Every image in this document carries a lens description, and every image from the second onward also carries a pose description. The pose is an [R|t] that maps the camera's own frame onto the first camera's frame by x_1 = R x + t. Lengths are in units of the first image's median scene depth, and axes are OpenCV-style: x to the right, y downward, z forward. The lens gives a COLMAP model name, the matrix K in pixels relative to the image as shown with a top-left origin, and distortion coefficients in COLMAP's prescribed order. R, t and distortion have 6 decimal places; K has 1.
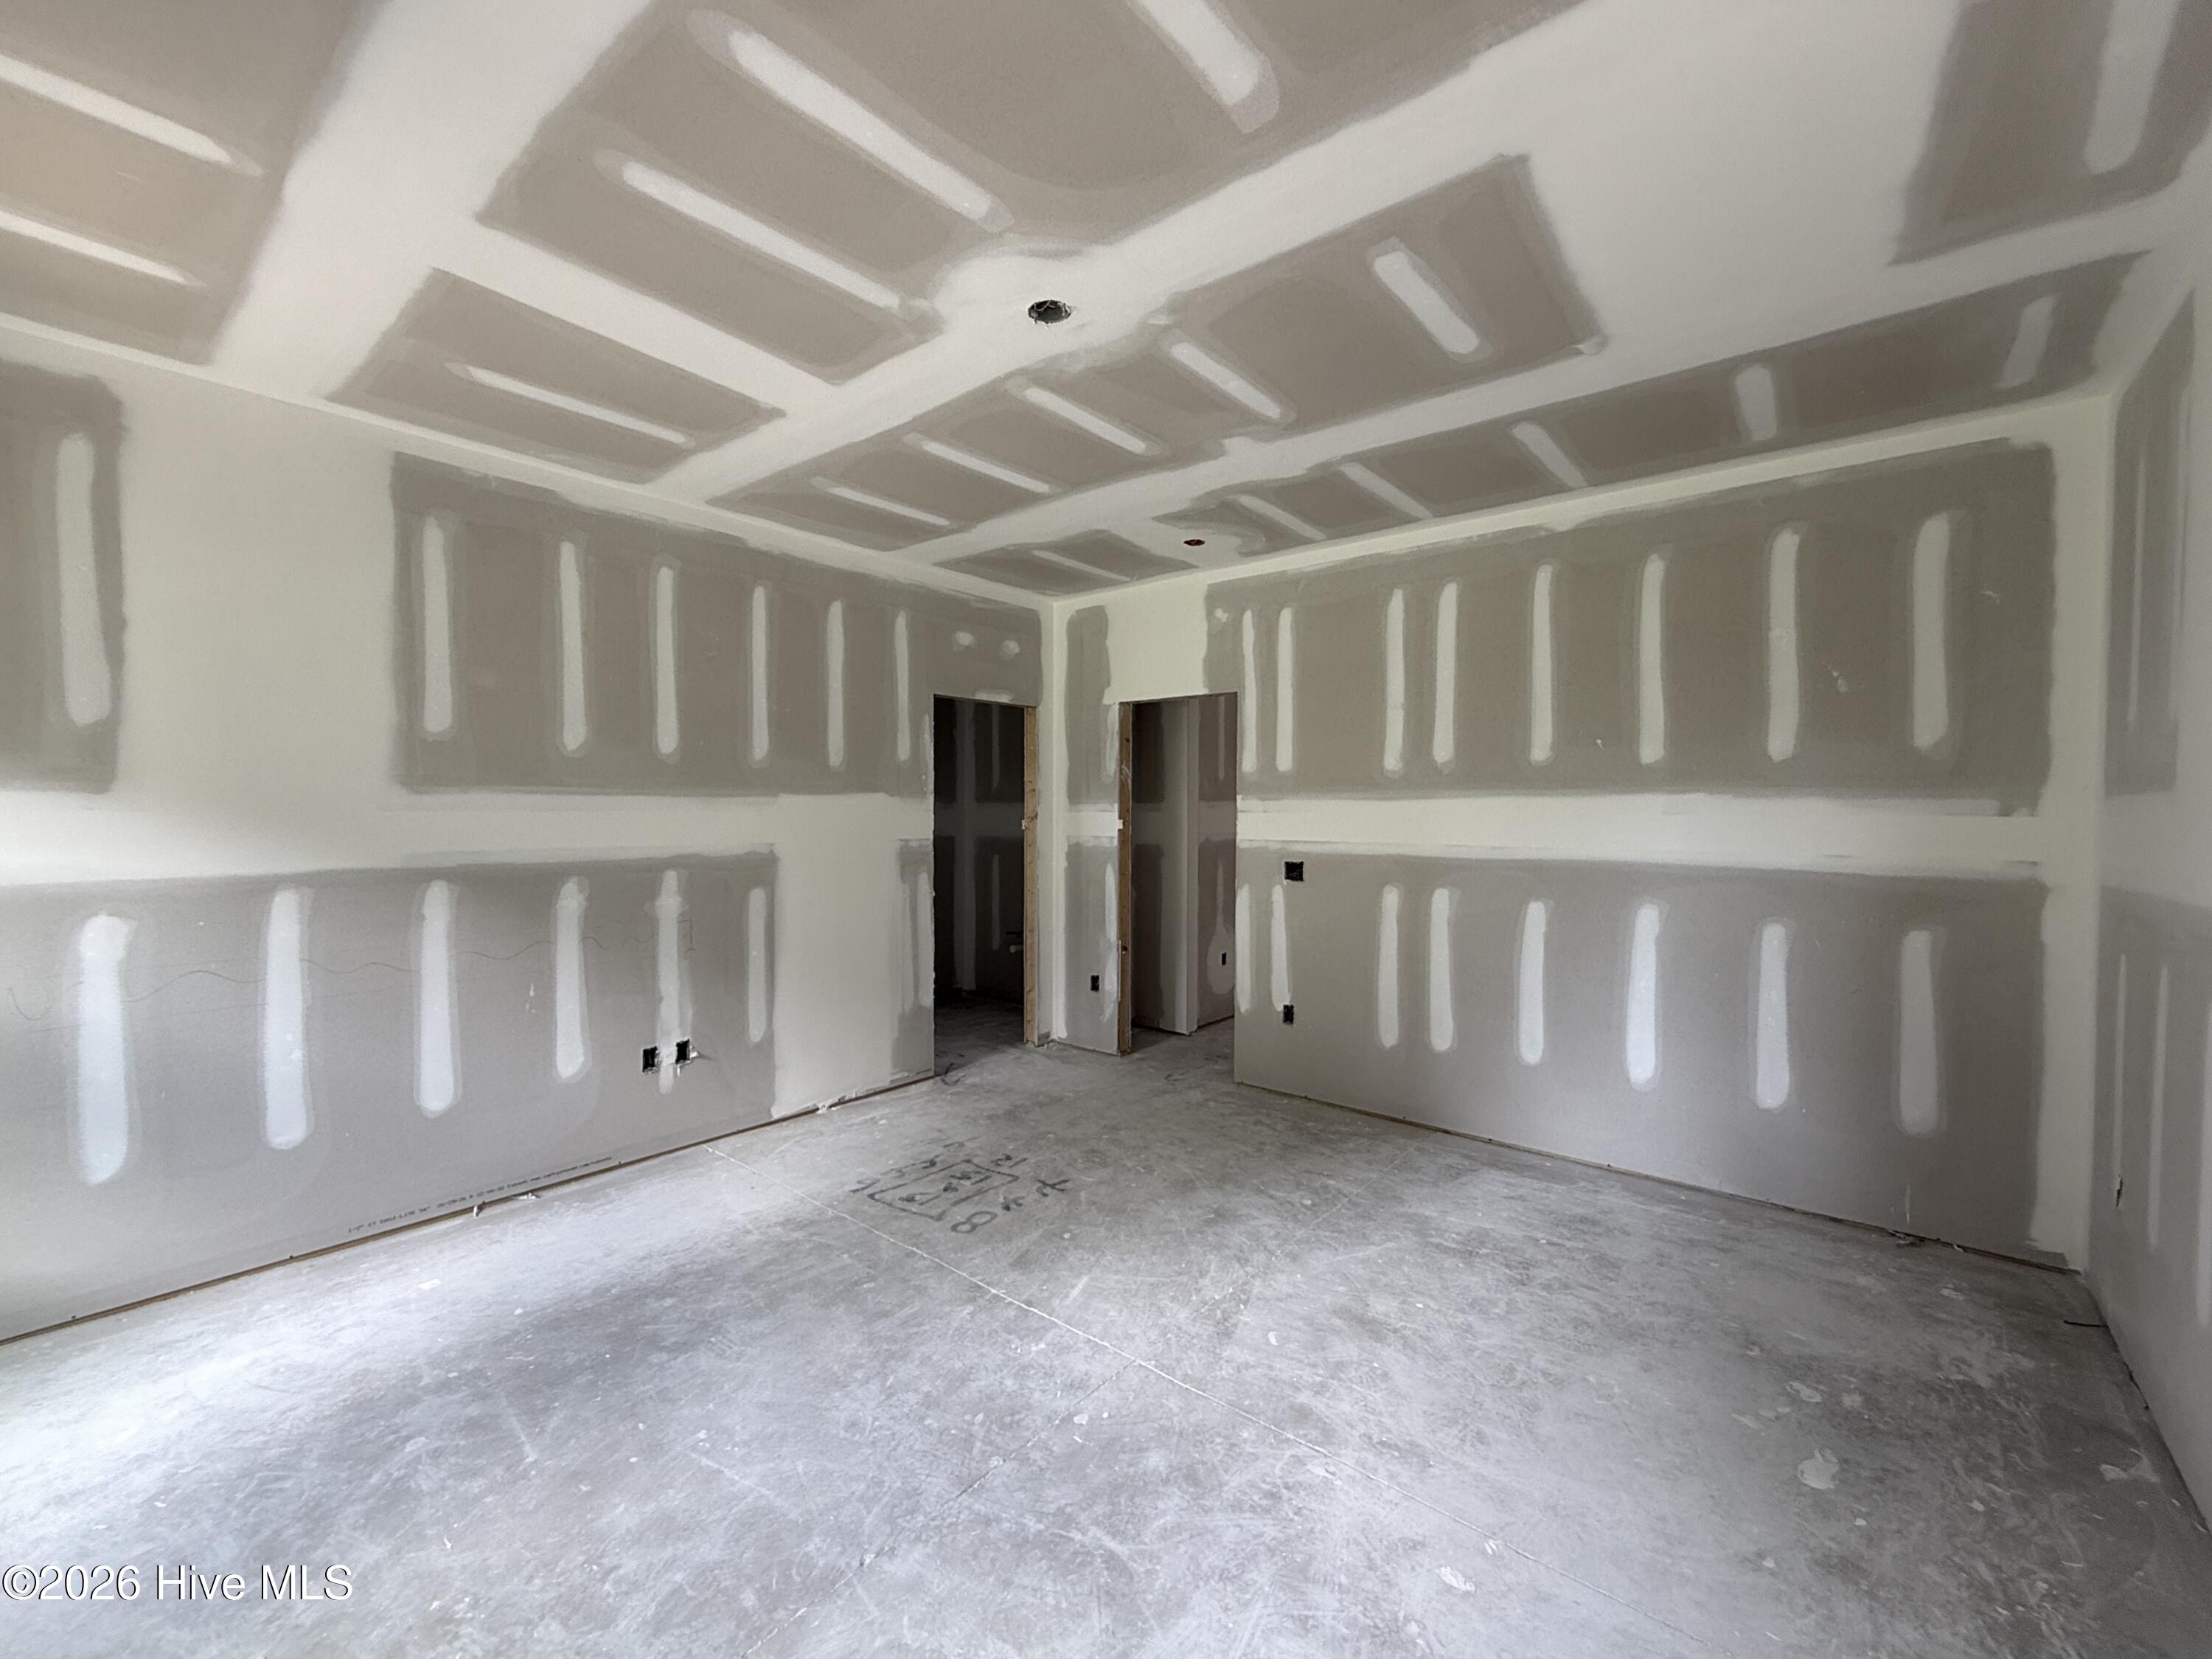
lens RADIAL K [[927.6, 0, 1110.9], [0, 927.6, 842.7], [0, 0, 1]] dist [-0.002831, -0.000432]
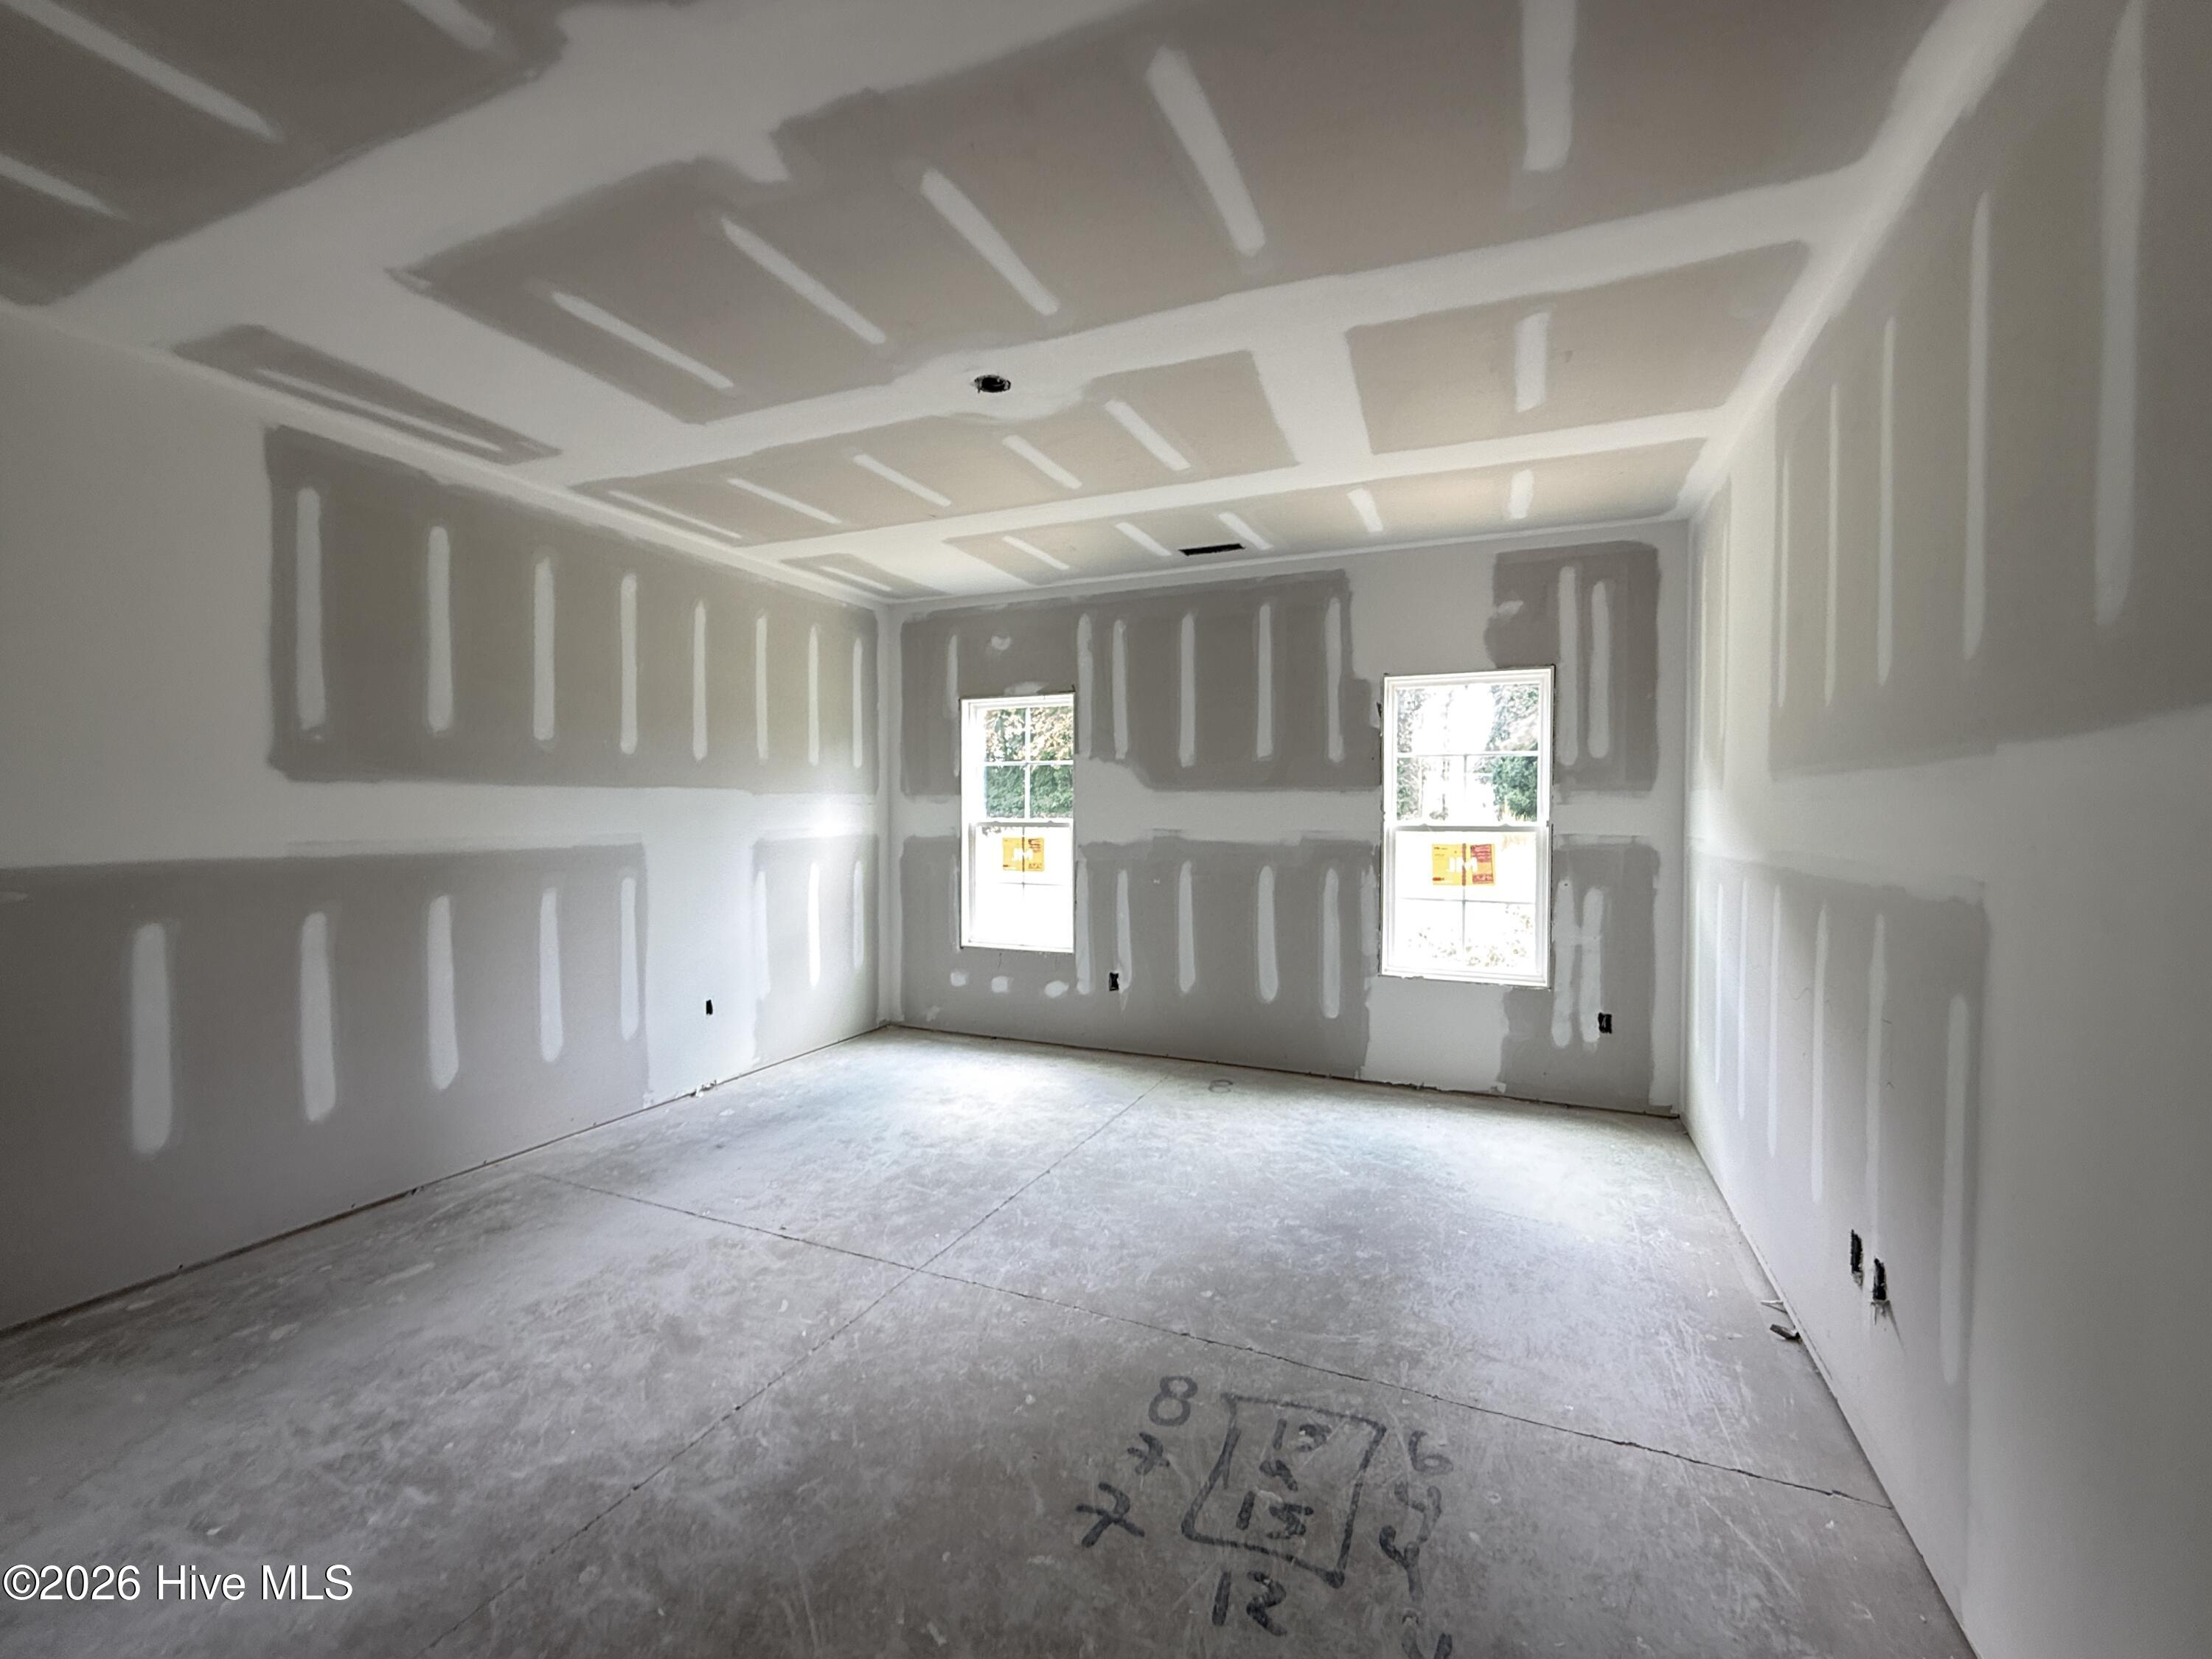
lens RADIAL K [[927.6, 0, 1110.9], [0, 927.6, 842.7], [0, 0, 1]] dist [-0.002831, -0.000432]
pose [[-0.963300, 0.002474, -0.268416, 0.084856], [-0.016493, 0.997523, 0.068382, -0.048022], [0.267921, 0.070300, -0.960873, 1.739143]]
